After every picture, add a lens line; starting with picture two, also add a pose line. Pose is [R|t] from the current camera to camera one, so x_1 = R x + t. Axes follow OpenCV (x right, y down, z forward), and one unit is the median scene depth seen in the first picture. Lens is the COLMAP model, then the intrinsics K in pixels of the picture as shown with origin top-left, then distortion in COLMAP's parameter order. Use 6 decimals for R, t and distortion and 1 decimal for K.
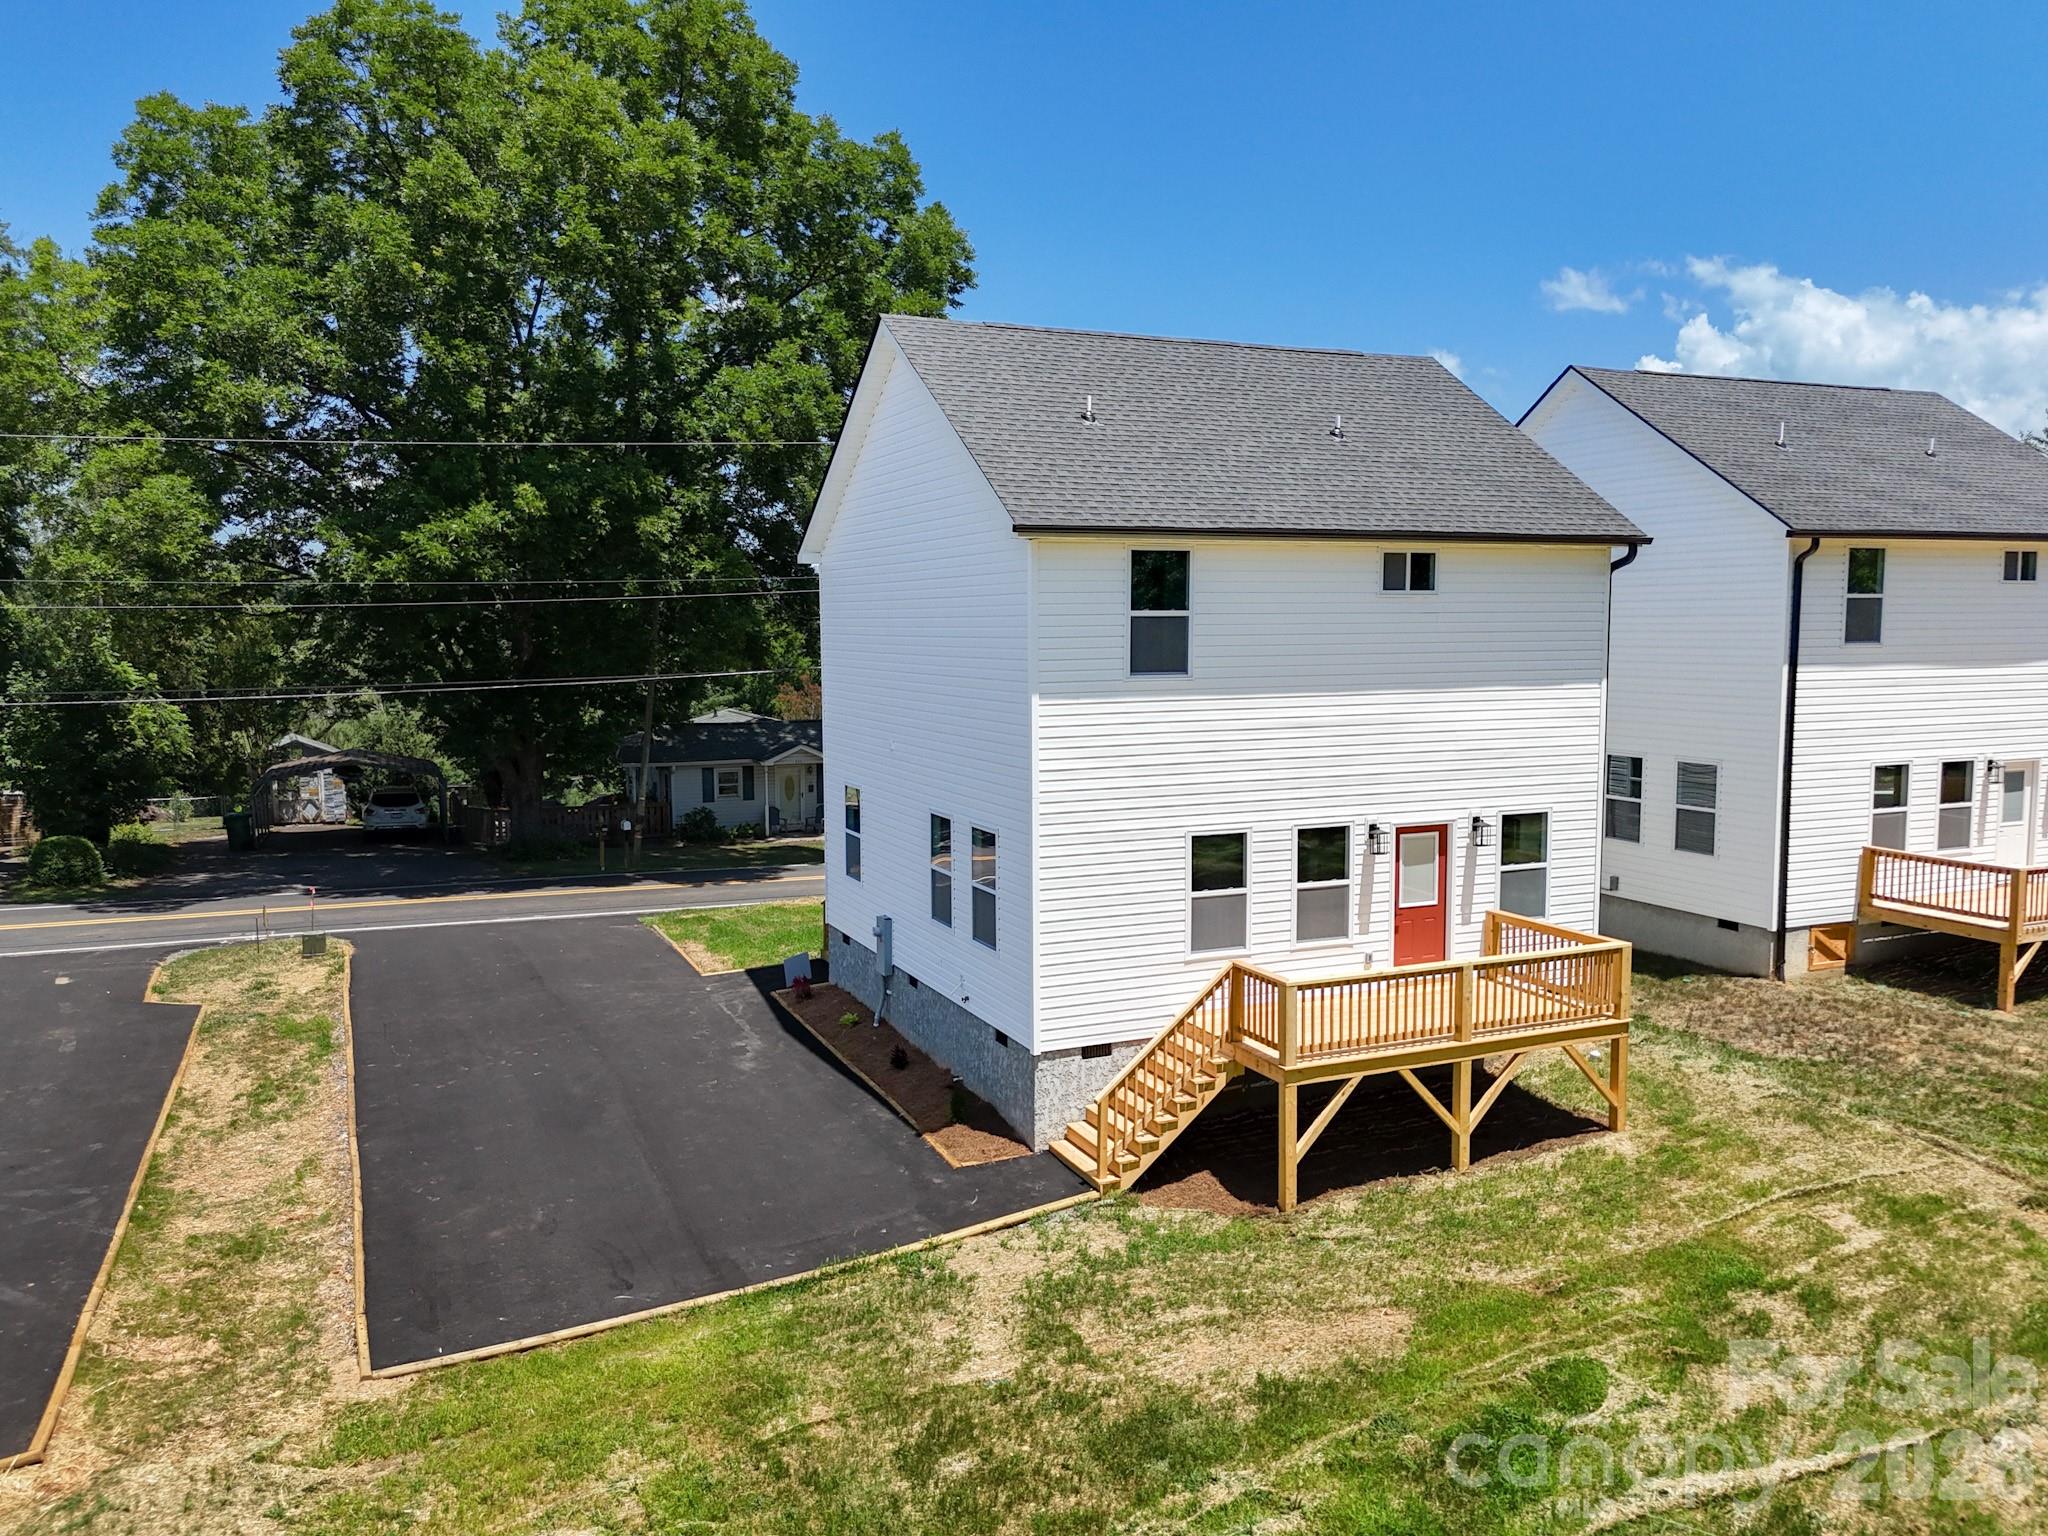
lens RADIAL K [[1522.1, 0, 1025.4], [0, 1522.1, 770.2], [0, 0, 1]] dist [0.036582, -0.021718]
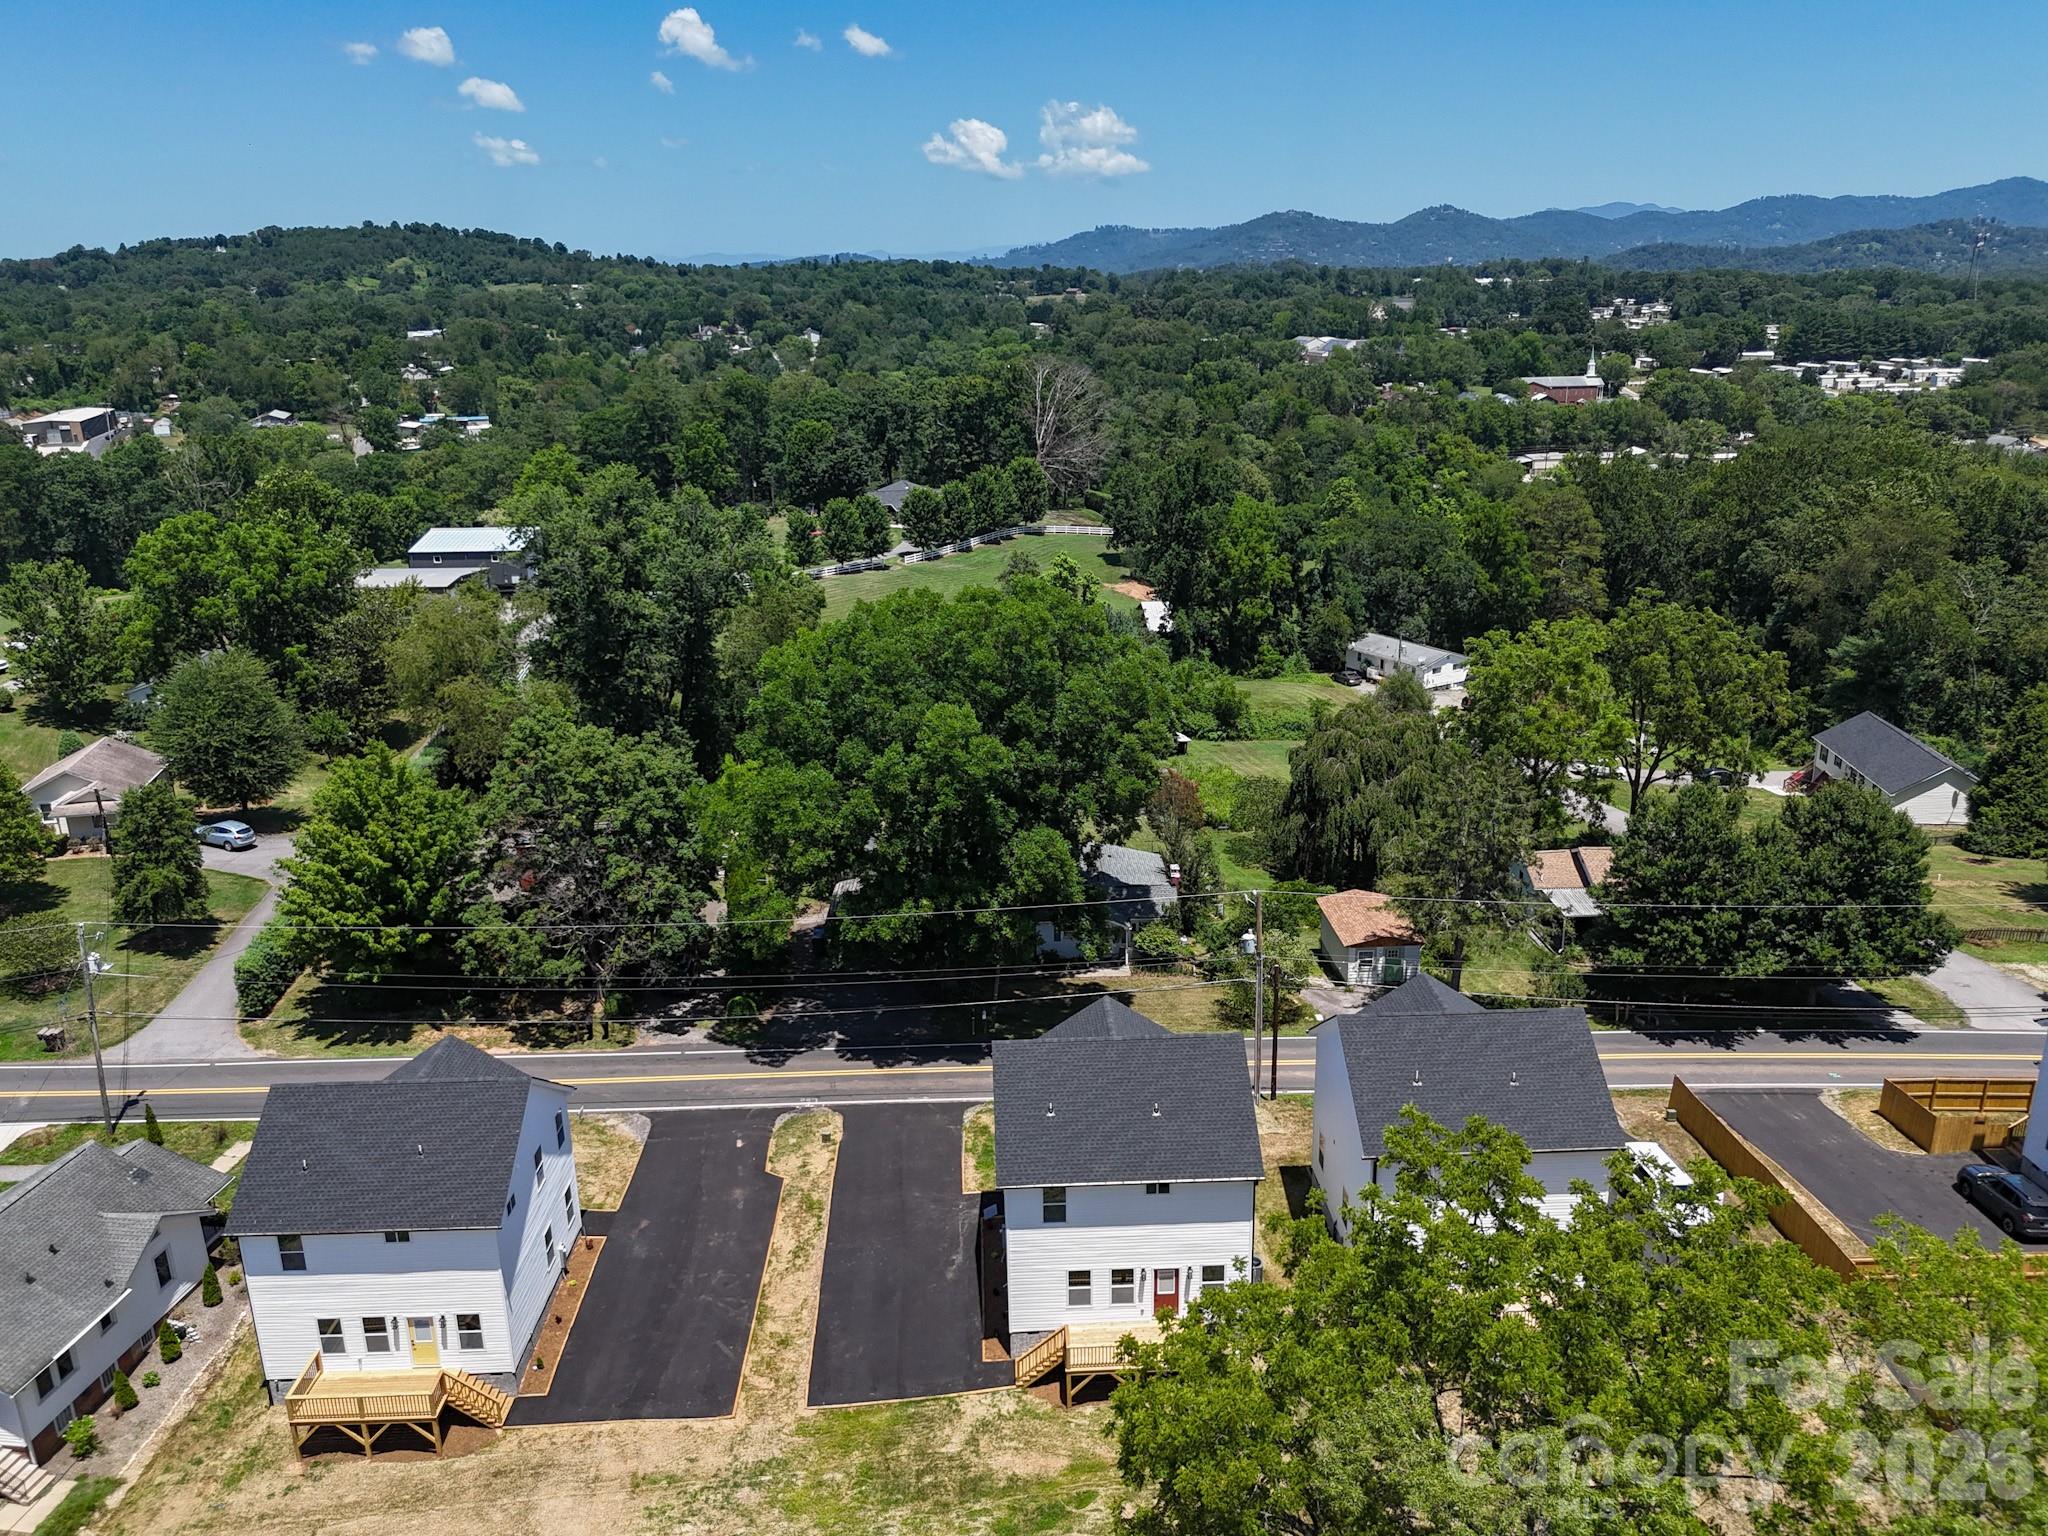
lens RADIAL K [[1522.1, 0, 1021.4], [0, 1522.1, 773.5], [0, 0, 1]] dist [0.036582, -0.021718]
pose [[0.927154, 0.103097, -0.360216, 0.991928], [-0.020681, 0.974014, 0.225542, -1.558350], [0.374109, -0.201663, 0.905193, -1.500604]]
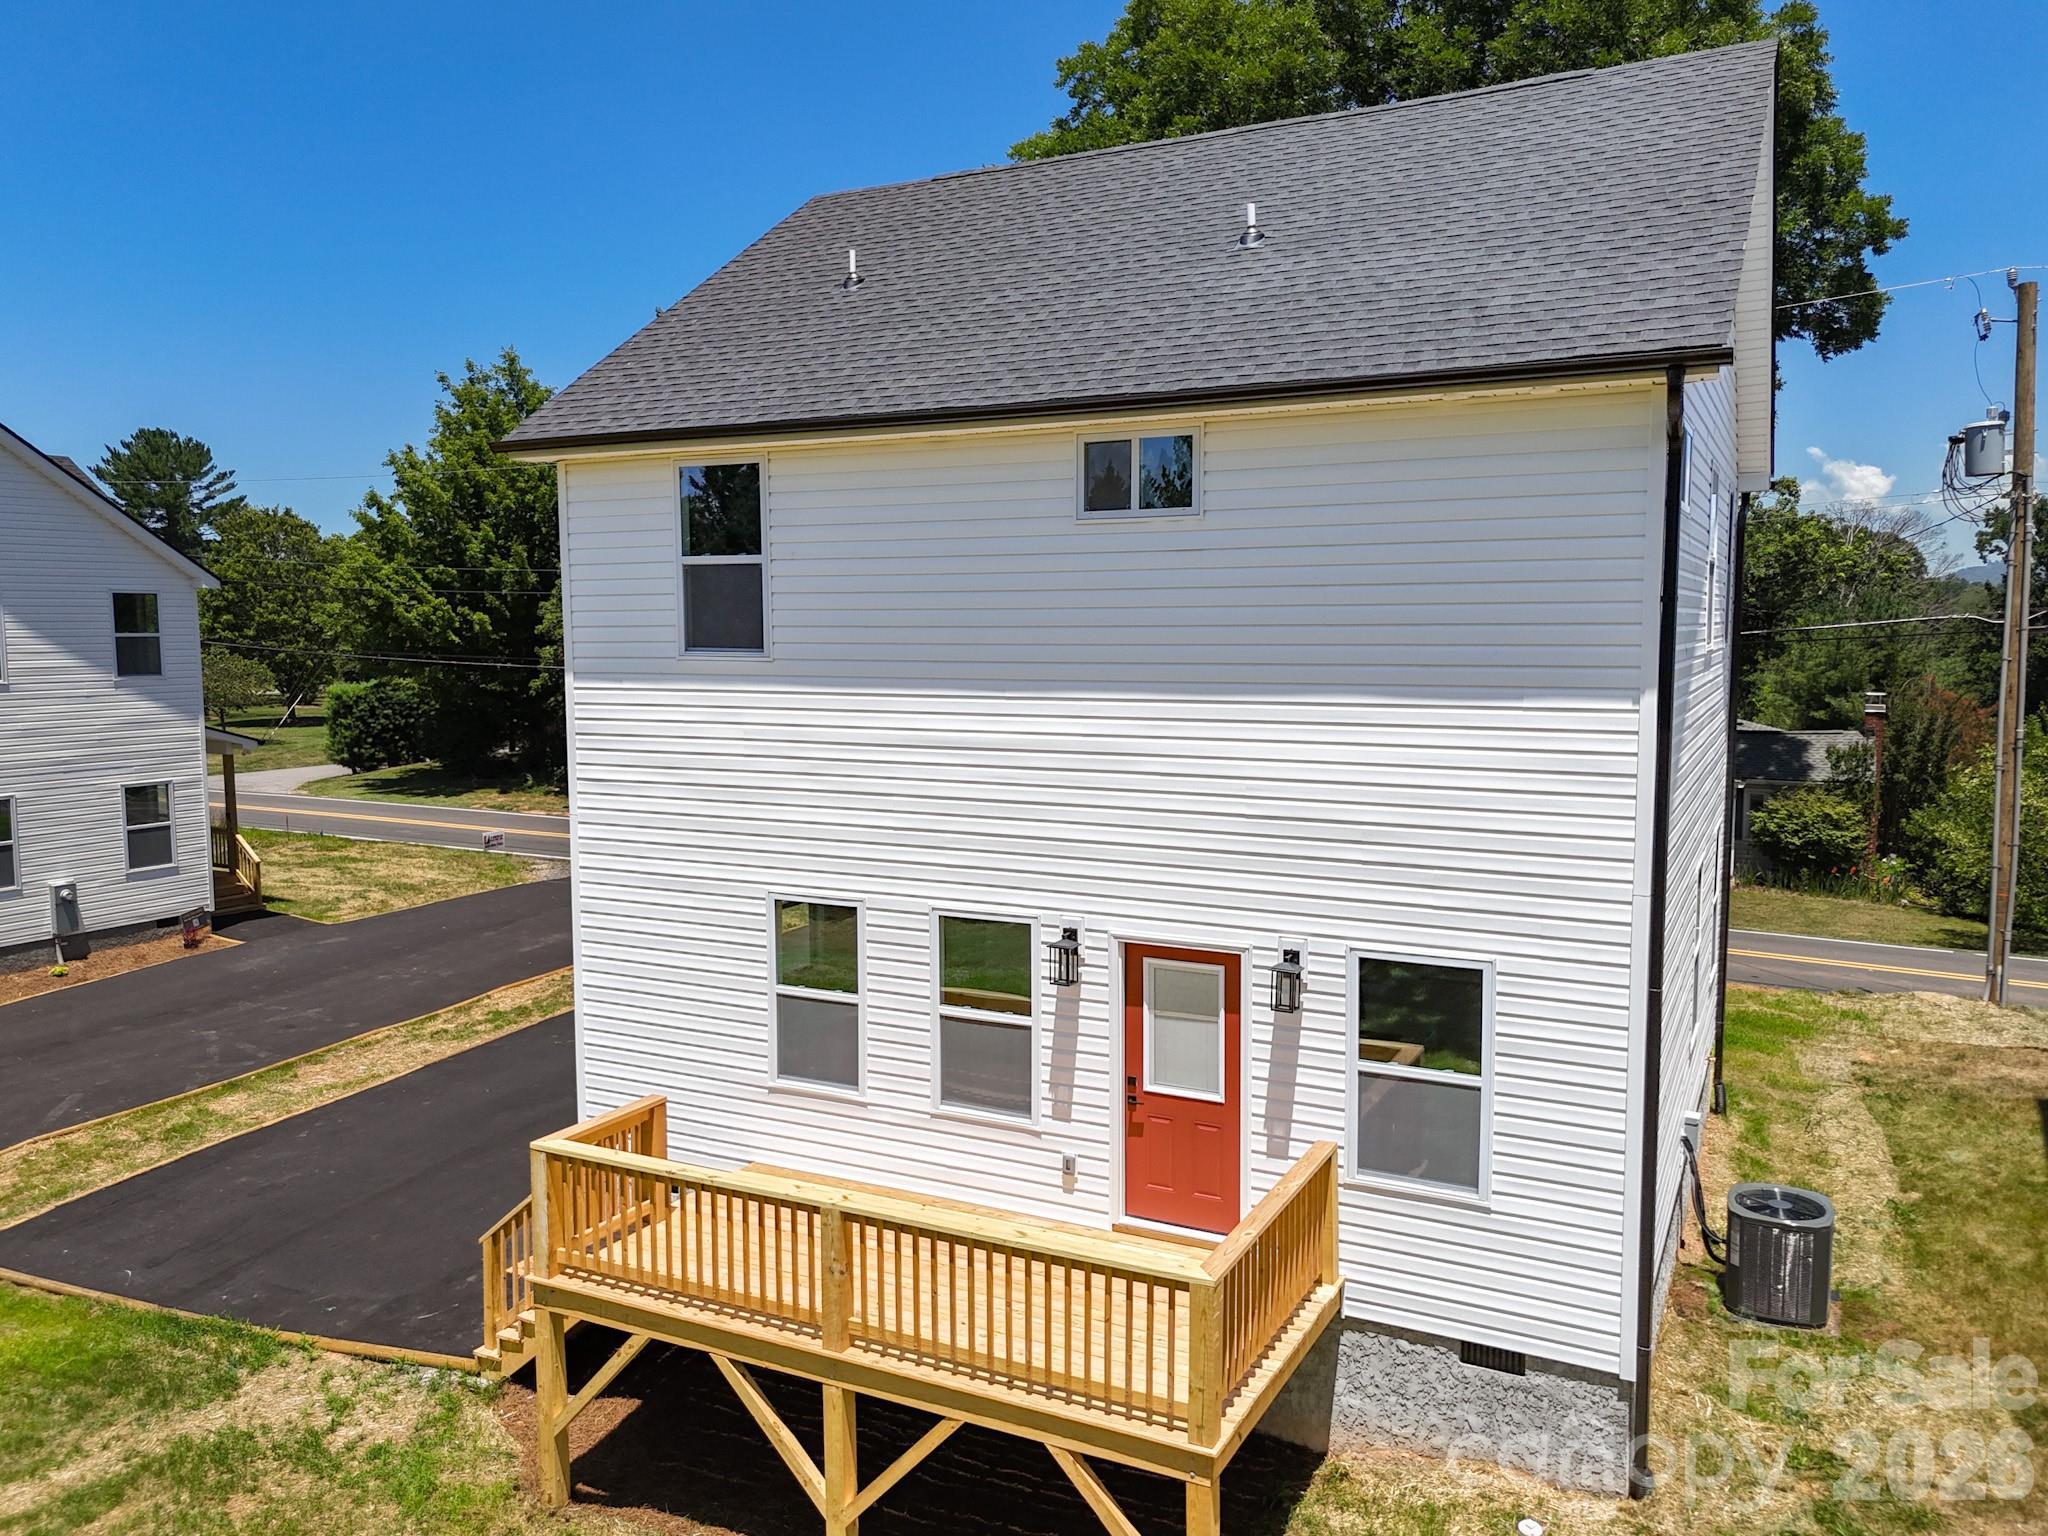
lens RADIAL K [[1522.1, 0, 1039.5], [0, 1522.1, 755.5], [0, 0, 1]] dist [0.036582, -0.021718]
pose [[0.630261, 0.070829, -0.773146, 0.696505], [-0.075283, 0.996713, 0.029940, -0.047580], [0.772725, 0.039335, 0.633521, 0.677322]]
